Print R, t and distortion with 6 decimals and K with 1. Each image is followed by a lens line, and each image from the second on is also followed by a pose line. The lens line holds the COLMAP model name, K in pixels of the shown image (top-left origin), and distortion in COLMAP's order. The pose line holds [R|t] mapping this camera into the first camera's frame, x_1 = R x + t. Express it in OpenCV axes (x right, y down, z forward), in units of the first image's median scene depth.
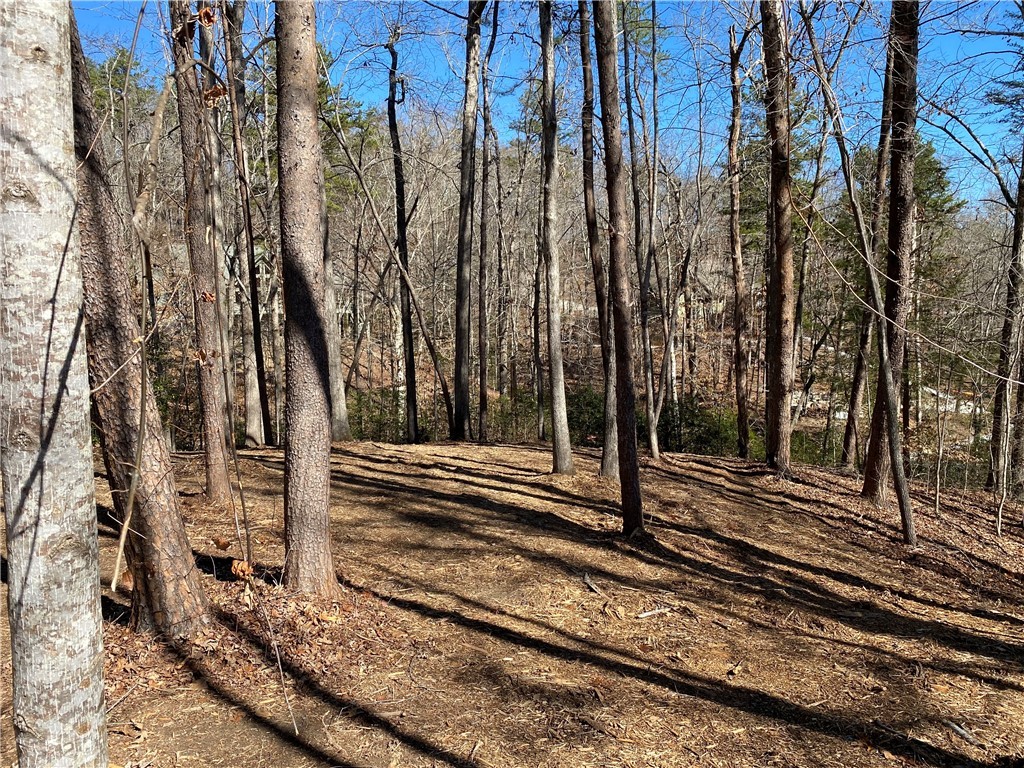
lens RADIAL K [[775.5, 0, 512.9], [0, 775.5, 374.6], [0, 0, 1]] dist [0.033847, -0.042747]
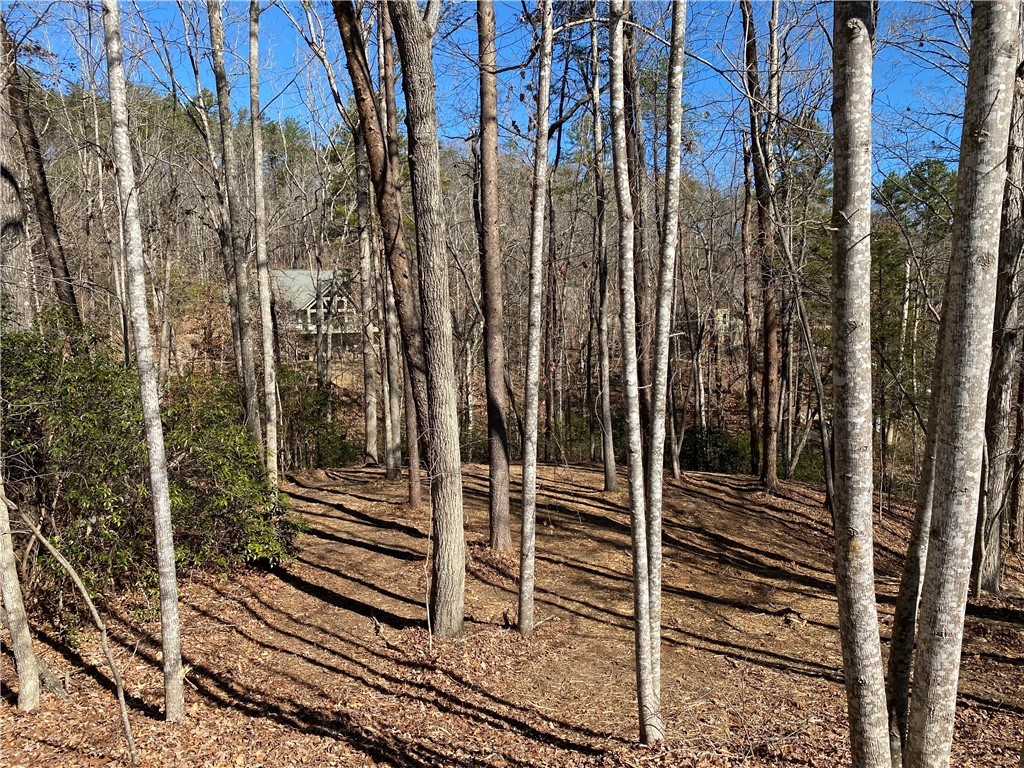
lens RADIAL K [[775.5, 0, 502.2], [0, 775.5, 375.4], [0, 0, 1]] dist [0.033847, -0.042747]
pose [[0.997741, 0.001037, -0.067176, -0.045132], [-0.001105, 0.999999, -0.000987, -0.094187], [0.067175, 0.001059, 0.997741, -0.517455]]
